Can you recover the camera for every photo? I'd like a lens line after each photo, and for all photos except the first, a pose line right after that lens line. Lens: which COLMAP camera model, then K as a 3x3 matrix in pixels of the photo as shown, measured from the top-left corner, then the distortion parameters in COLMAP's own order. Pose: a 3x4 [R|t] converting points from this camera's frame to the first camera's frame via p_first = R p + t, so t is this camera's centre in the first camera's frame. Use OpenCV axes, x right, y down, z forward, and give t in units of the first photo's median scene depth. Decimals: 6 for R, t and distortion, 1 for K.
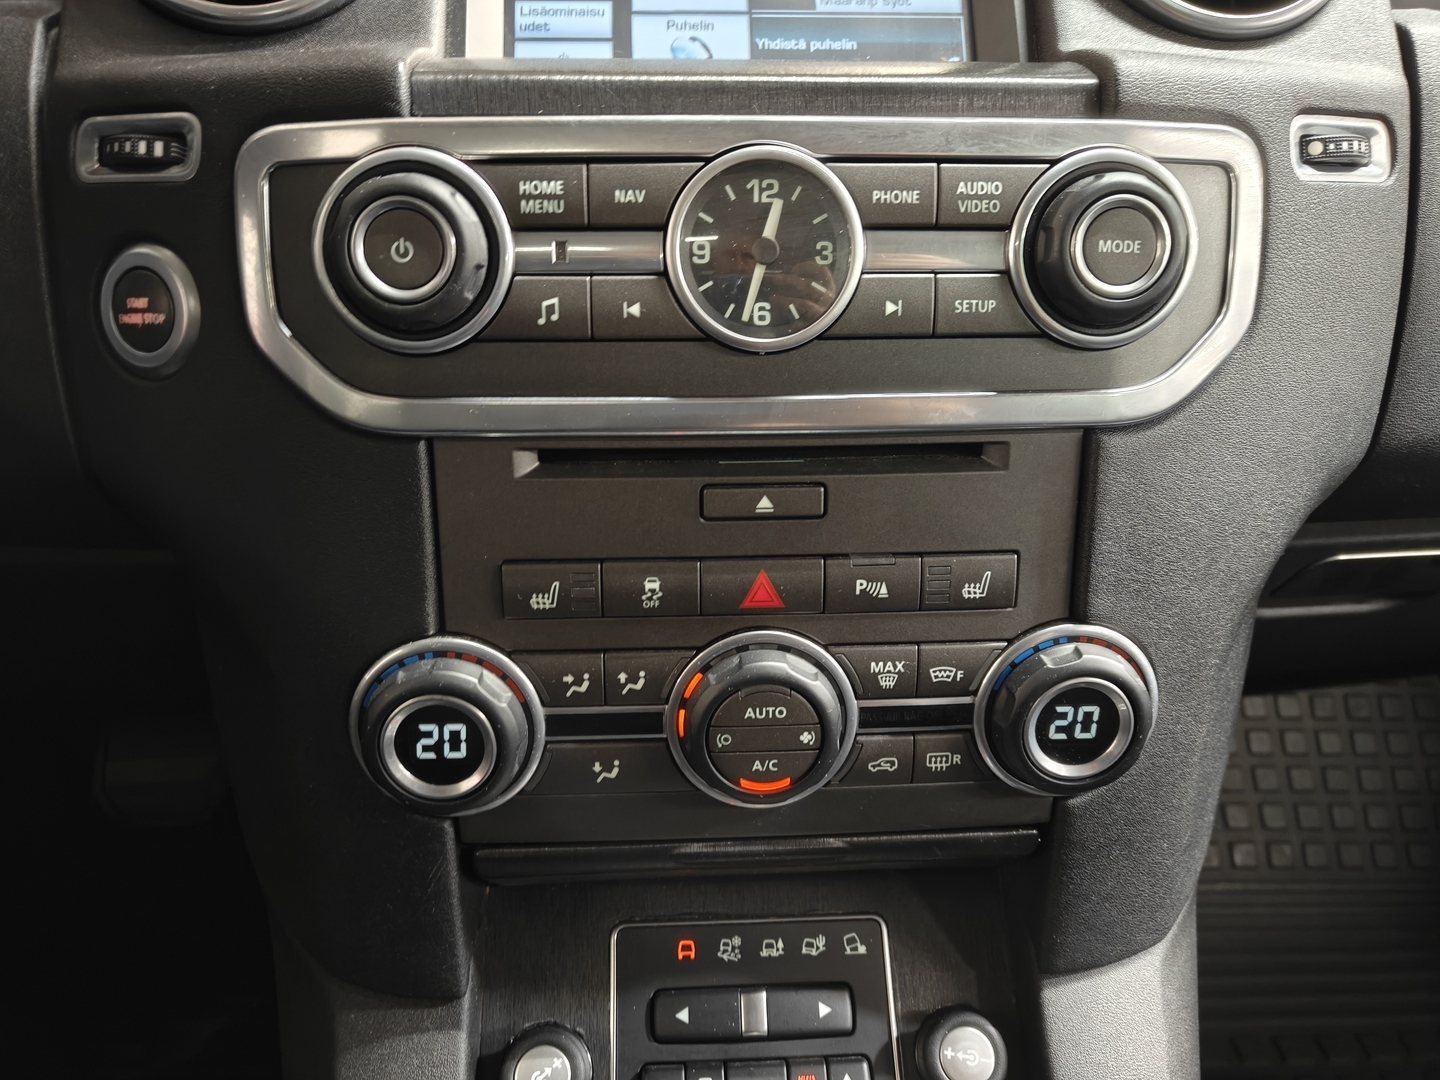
lens RADIAL K [[1040.3, 0, 714.9], [0, 1040.3, 543.0], [0, 0, 1]] dist [-0.010274, -0.000267]
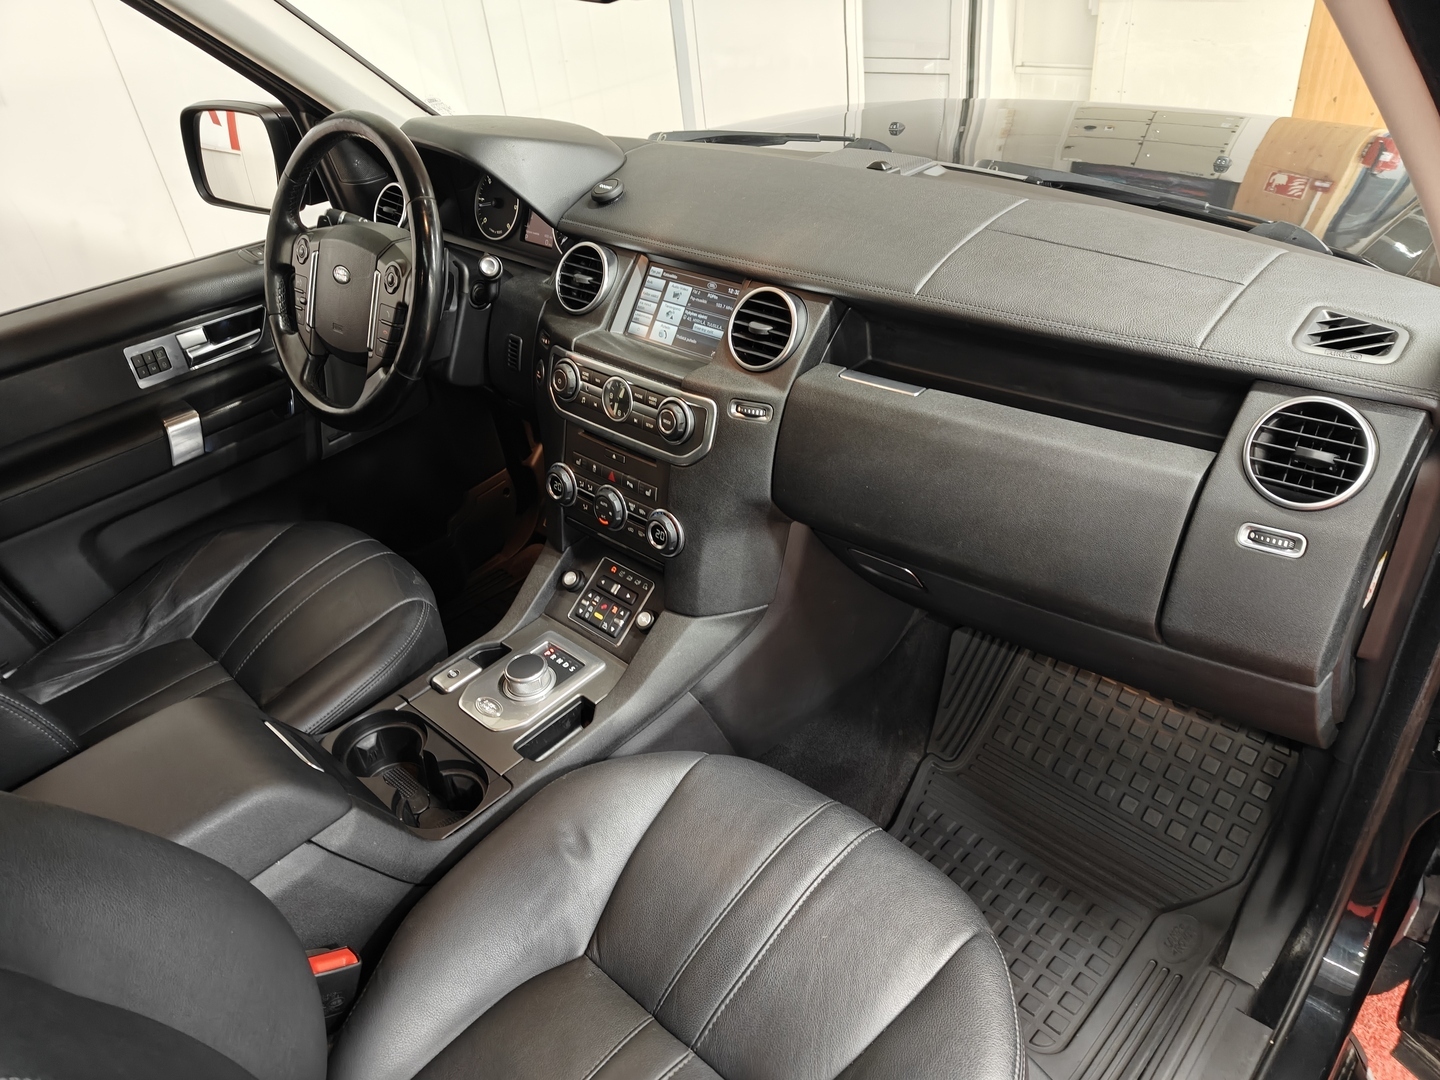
lens RADIAL K [[974.4, 0, 720.0], [0, 974.4, 540.0], [0, 0, 1]] dist [0.032277, 0.000227]
pose [[0.712325, 0.353094, -0.606563, 2.560924], [-0.284638, 0.935307, 0.210195, -0.598148], [0.641541, 0.022923, 0.766746, -1.562459]]
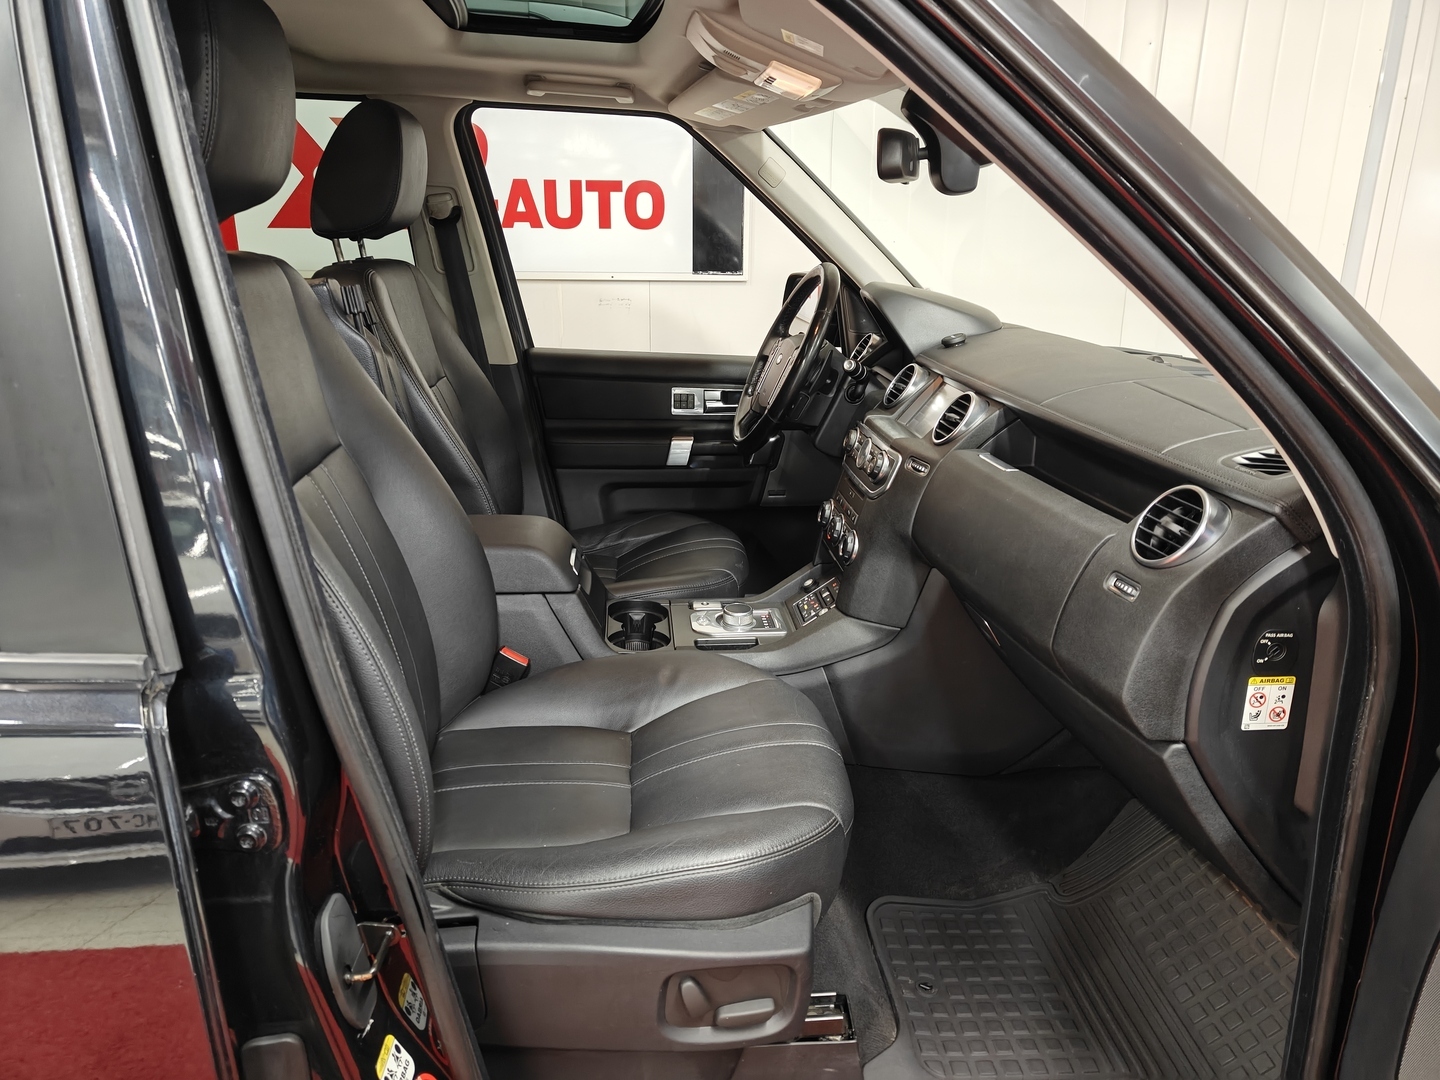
lens RADIAL K [[1090.8, 0, 726.2], [0, 1090.8, 519.4], [0, 0, 1]] dist [-0.026626, -0.004151]
pose [[0.029501, 0.262047, -0.964604, 5.323071], [-0.498740, 0.840175, 0.212991, -0.772019], [0.866249, 0.474803, 0.155480, -0.428910]]
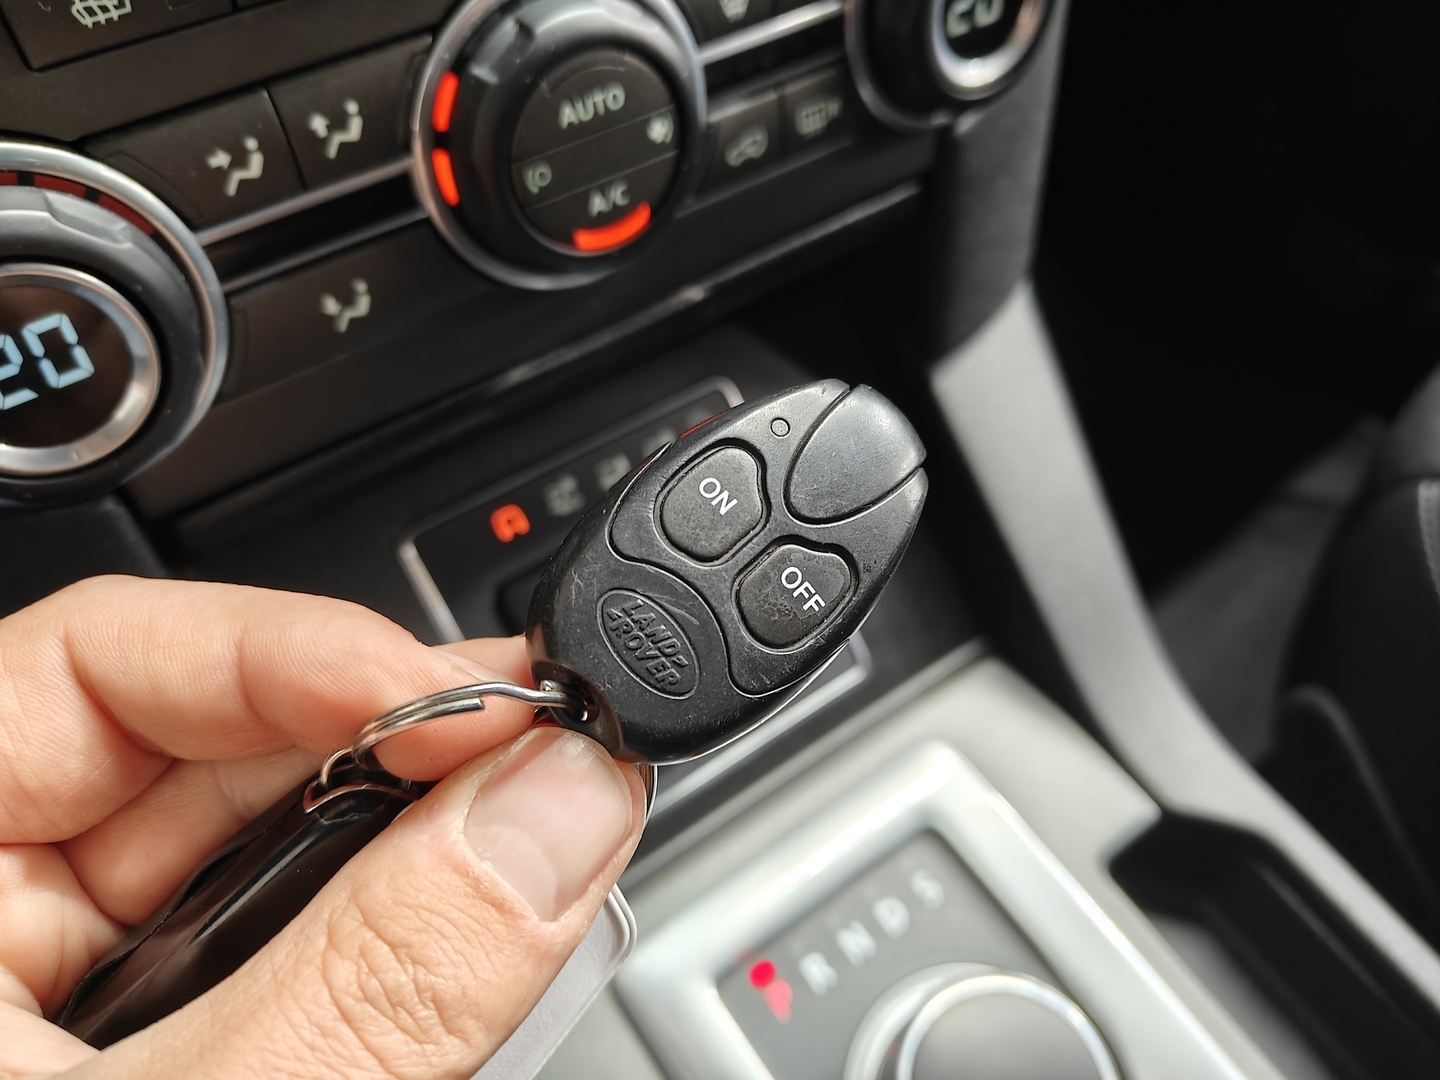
lens RADIAL K [[1090.8, 0, 726.2], [0, 1090.8, 519.4], [0, 0, 1]] dist [-0.026626, -0.004151]
pose [[0.838462, -0.423382, 0.343116, -0.174650], [0.237421, 0.850520, 0.469305, 0.083754], [-0.490522, -0.312031, 0.813649, 0.358323]]
